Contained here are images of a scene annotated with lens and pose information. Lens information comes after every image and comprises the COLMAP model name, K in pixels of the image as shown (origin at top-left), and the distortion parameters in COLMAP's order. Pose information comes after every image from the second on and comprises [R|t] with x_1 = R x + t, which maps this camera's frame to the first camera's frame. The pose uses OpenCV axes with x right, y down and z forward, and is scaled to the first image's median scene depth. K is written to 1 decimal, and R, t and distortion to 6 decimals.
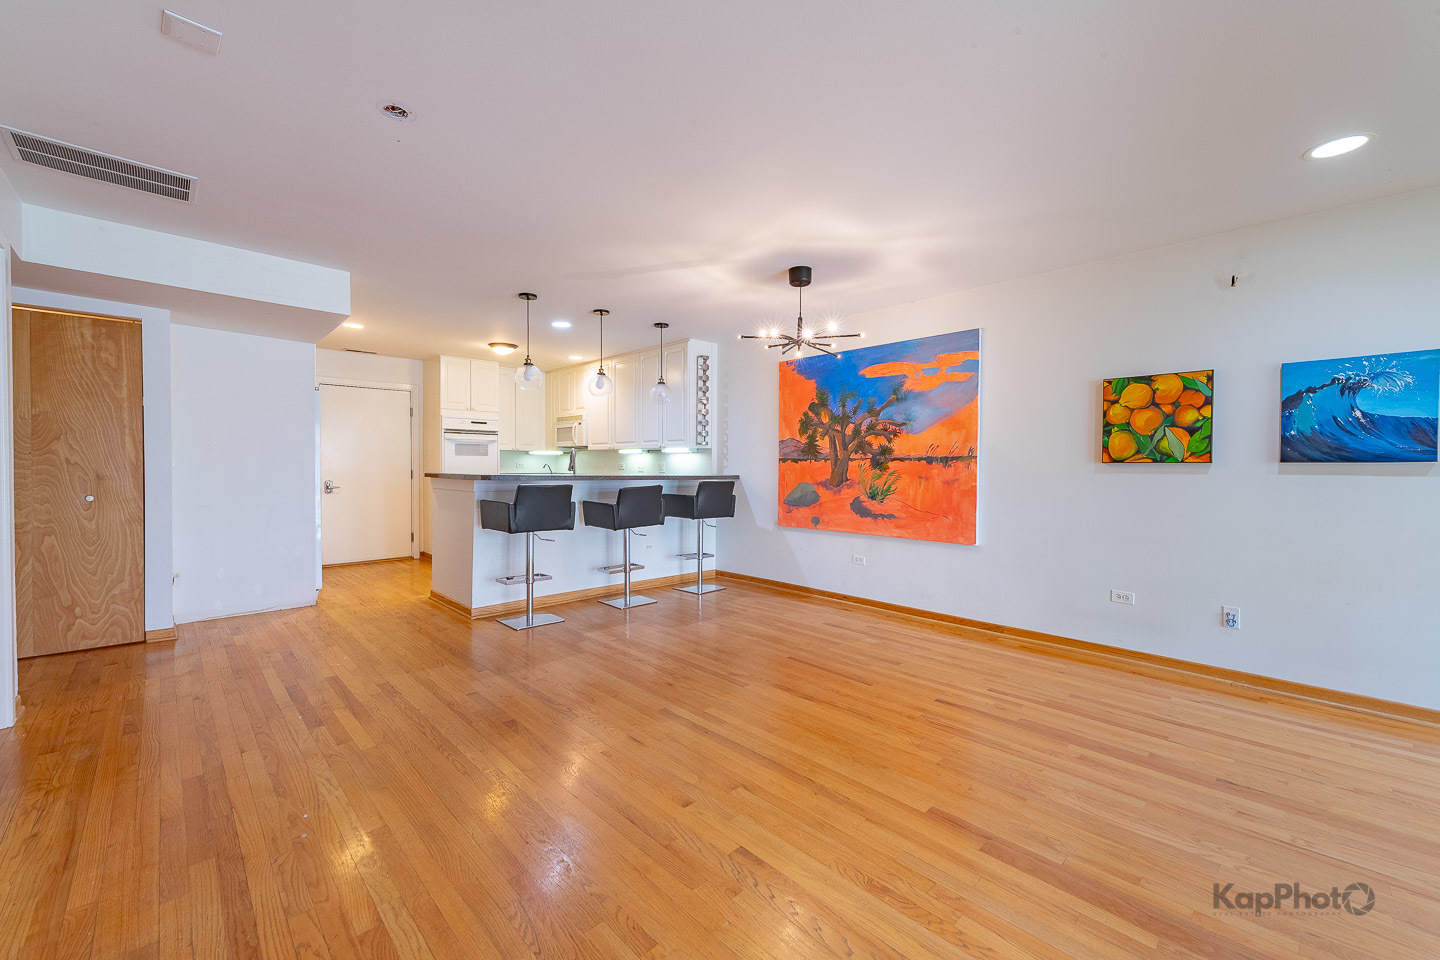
lens RADIAL K [[588.7, 0, 704.3], [0, 588.7, 478.3], [0, 0, 1]] dist [0.013095, -0.006204]
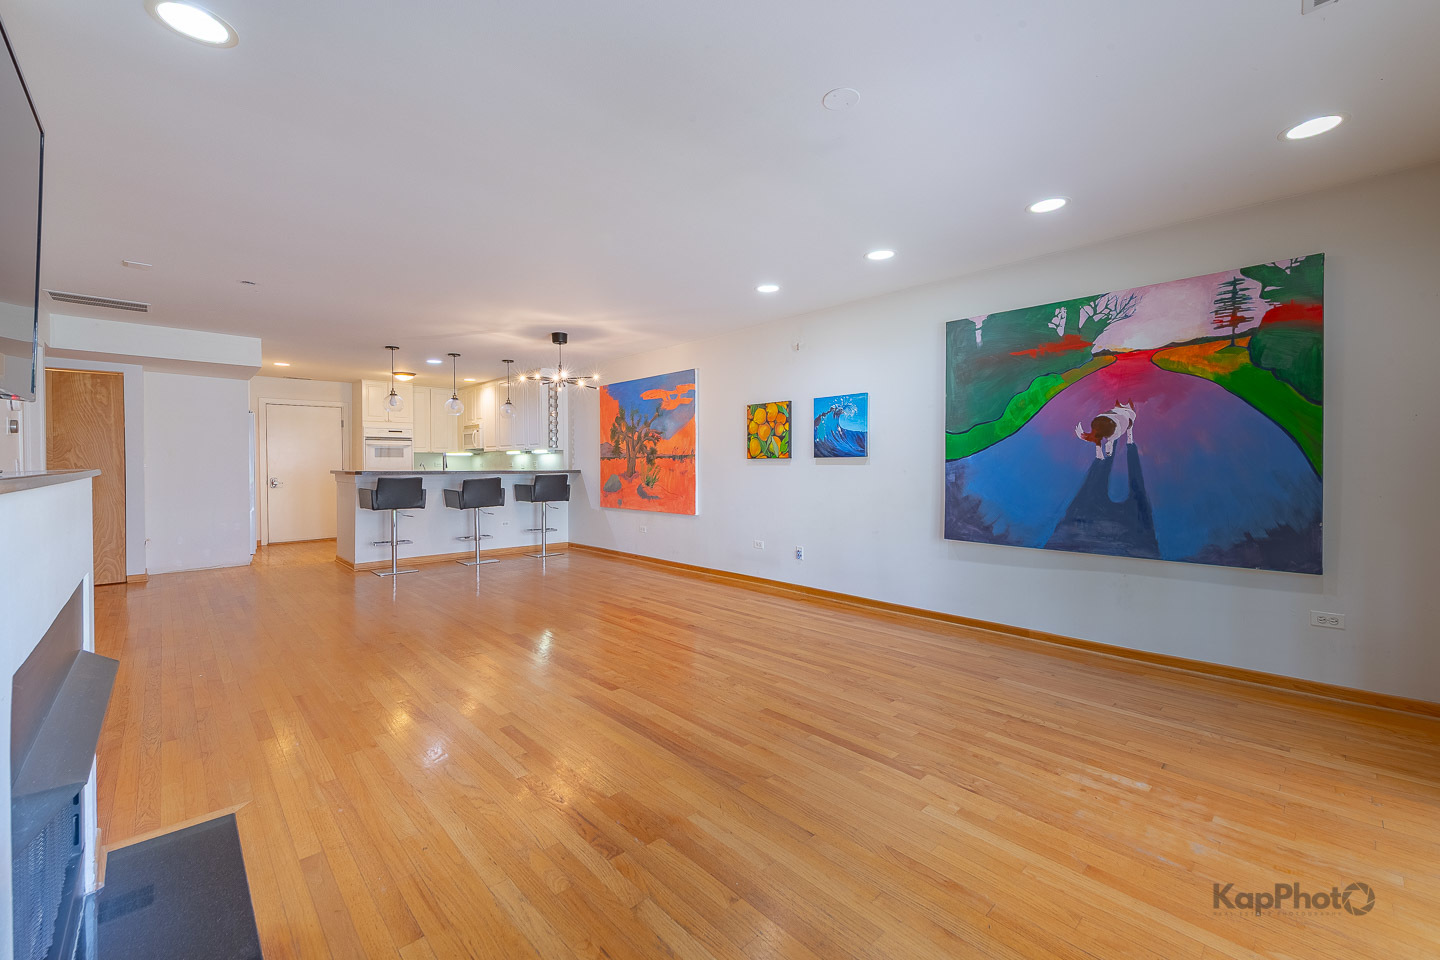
lens RADIAL K [[588.7, 0, 703.0], [0, 588.7, 469.4], [0, 0, 1]] dist [0.013095, -0.006204]
pose [[0.999913, -0.011969, 0.005454, 0.433947], [0.012018, 0.999888, -0.008960, 0.011273], [-0.005346, 0.009024, 0.999945, -0.434508]]
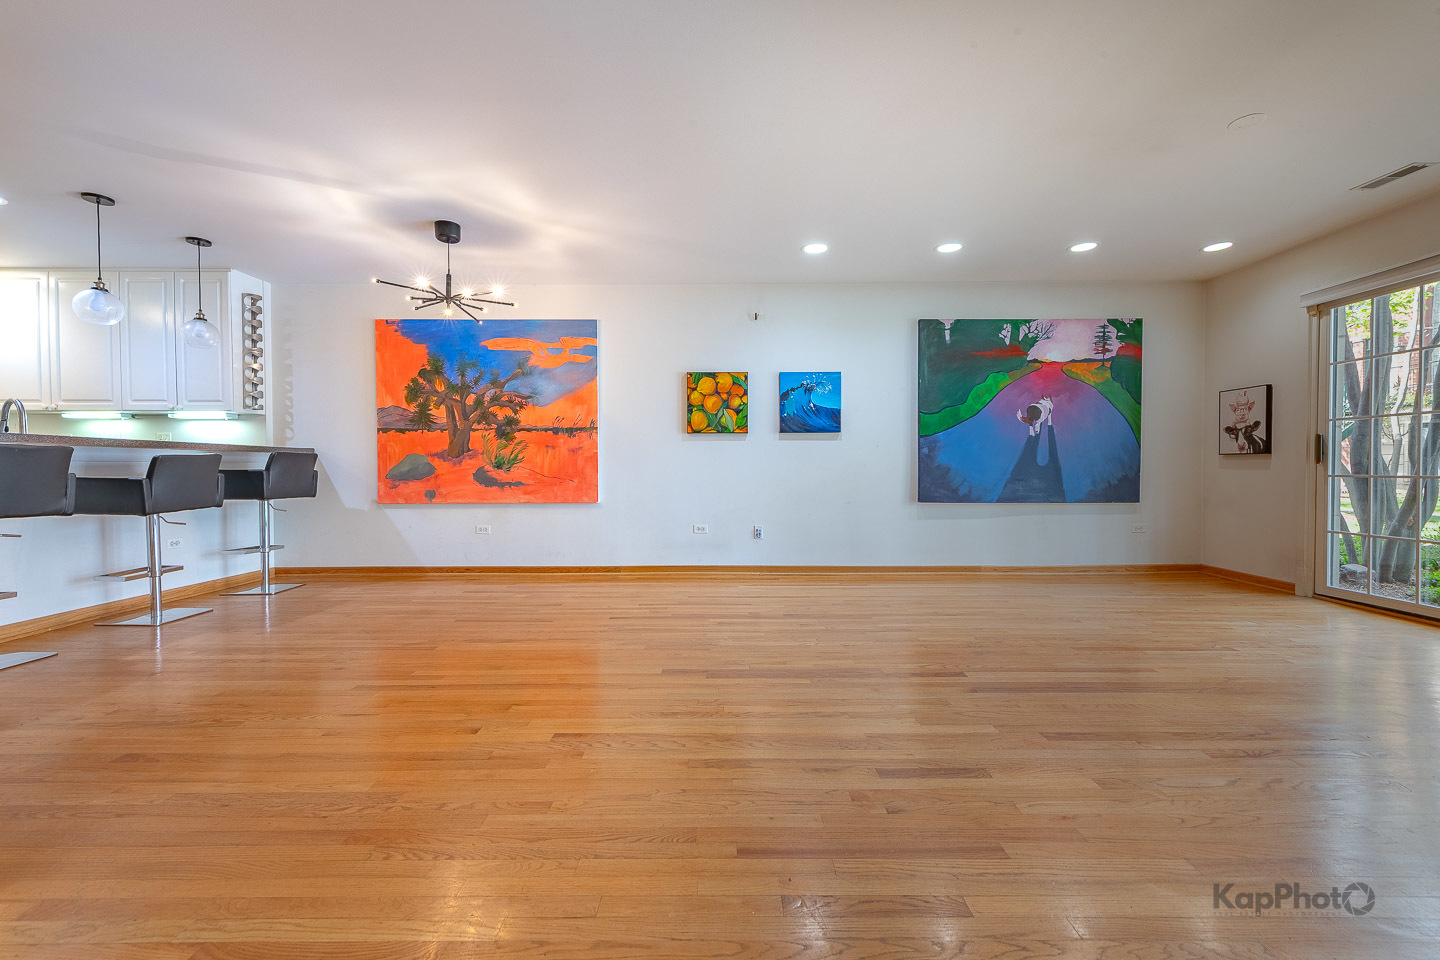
lens RADIAL K [[588.7, 0, 740.5], [0, 588.7, 477.0], [0, 0, 1]] dist [0.013095, -0.006204]
pose [[0.672691, -0.020256, 0.739647, -0.203963], [0.019725, 0.999761, 0.009440, 0.051839], [-0.739661, 0.008239, 0.672929, -0.007474]]
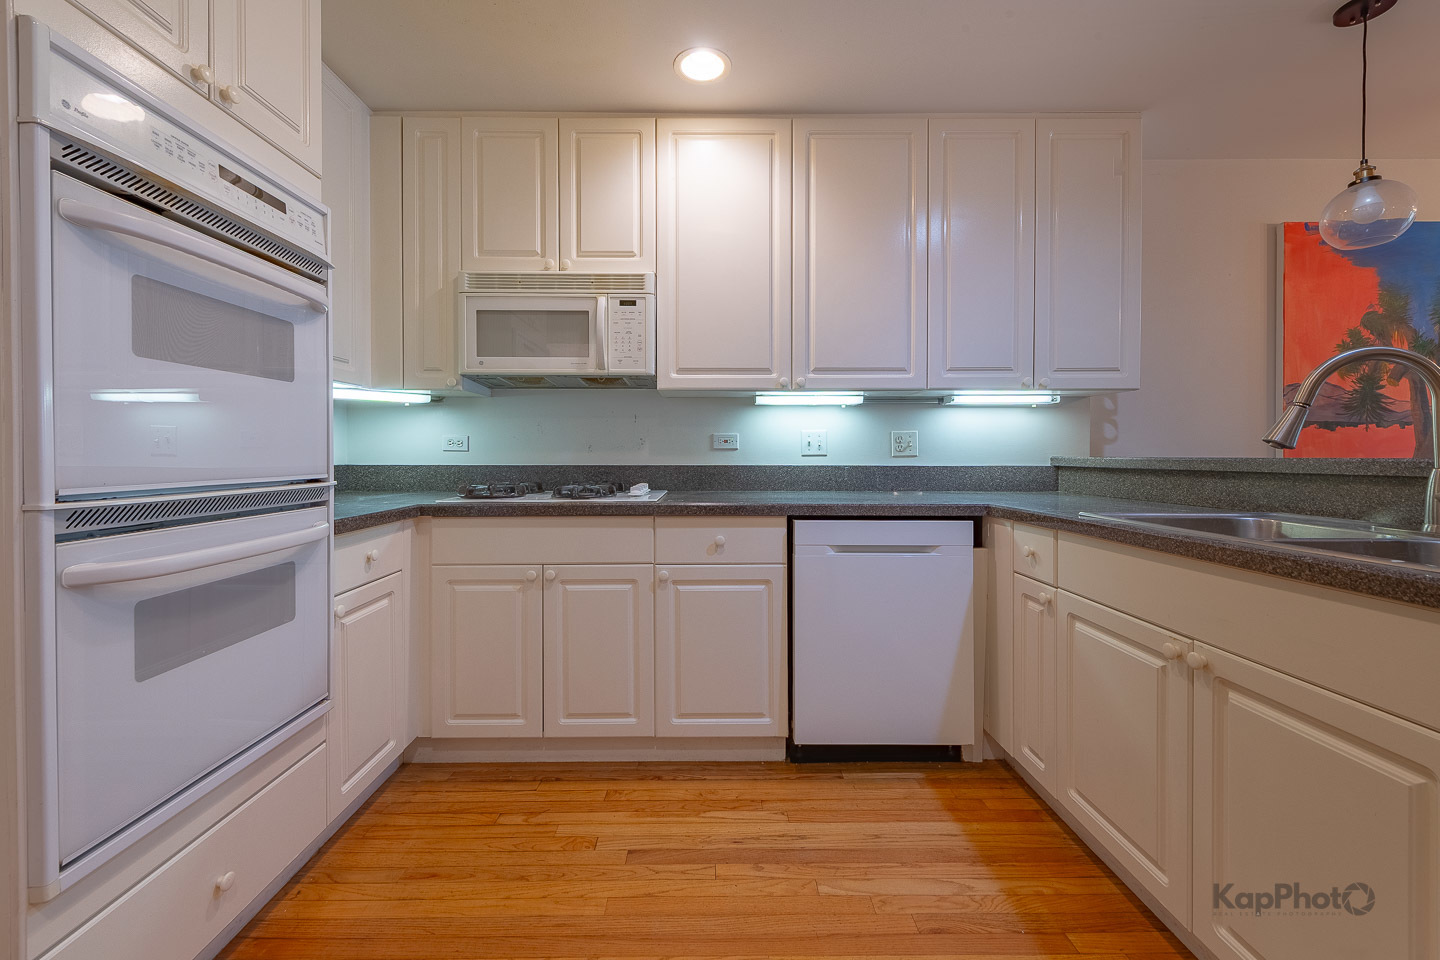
lens RADIAL K [[588.7, 0, 713.8], [0, 588.7, 461.8], [0, 0, 1]] dist [0.013095, -0.006204]
pose [[0.674698, -0.023793, 0.737710, -0.682226], [0.013542, 0.999711, 0.019858, -0.018863], [-0.737970, -0.003408, 0.674825, 1.243100]]
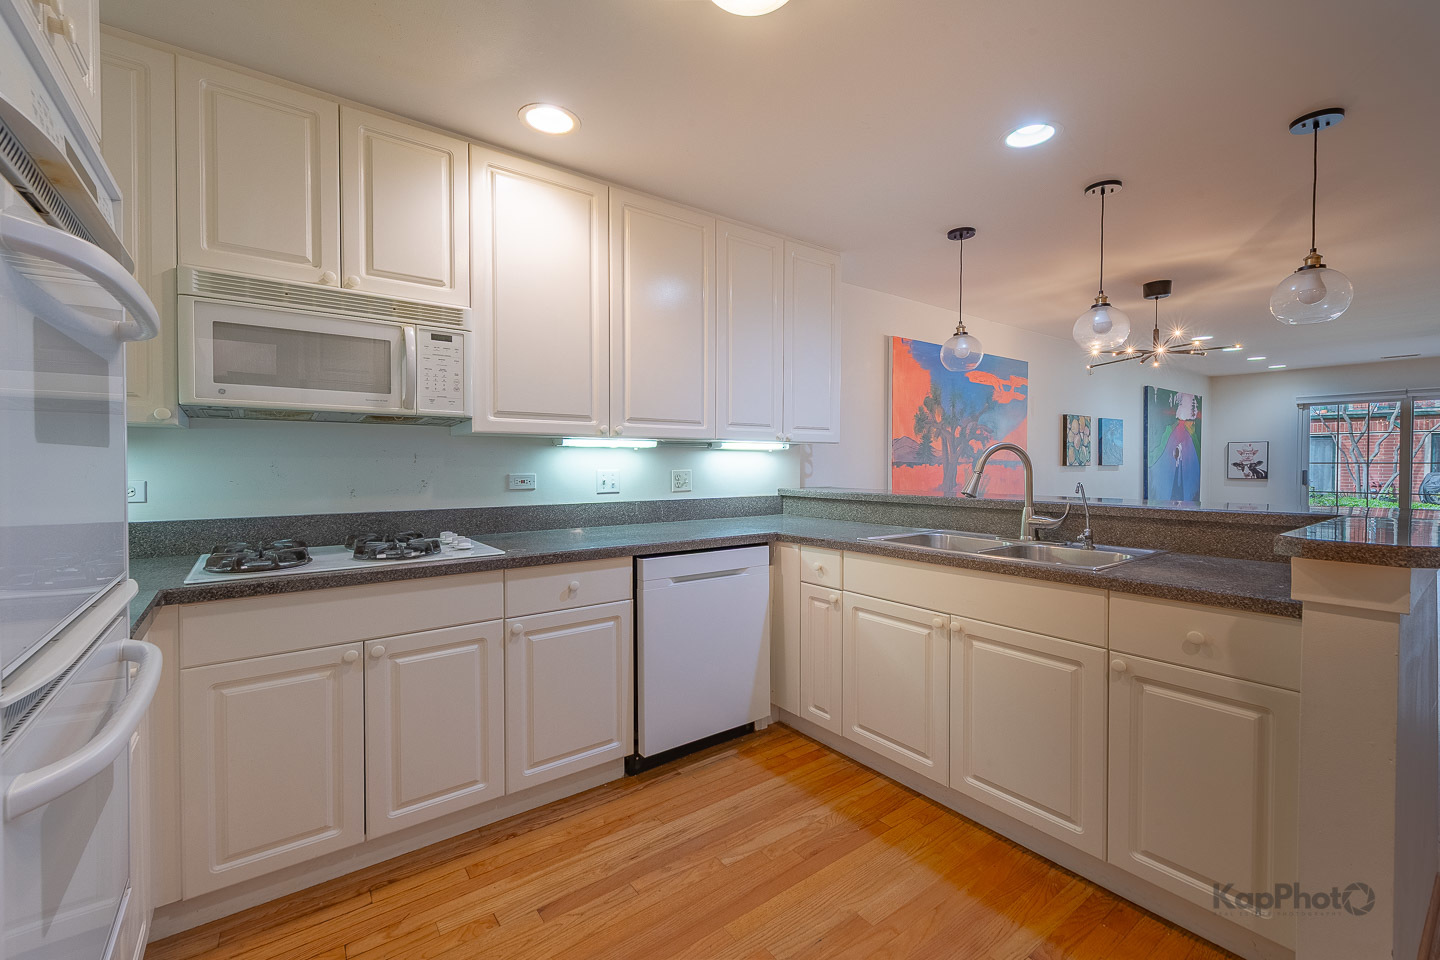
lens RADIAL K [[588.7, 0, 705.1], [0, 588.7, 475.2], [0, 0, 1]] dist [0.013095, -0.006204]
pose [[0.117715, -0.041006, 0.992200, -0.820826], [0.014277, 0.999114, 0.039598, -0.061761], [-0.992945, 0.009505, 0.118196, 1.412588]]
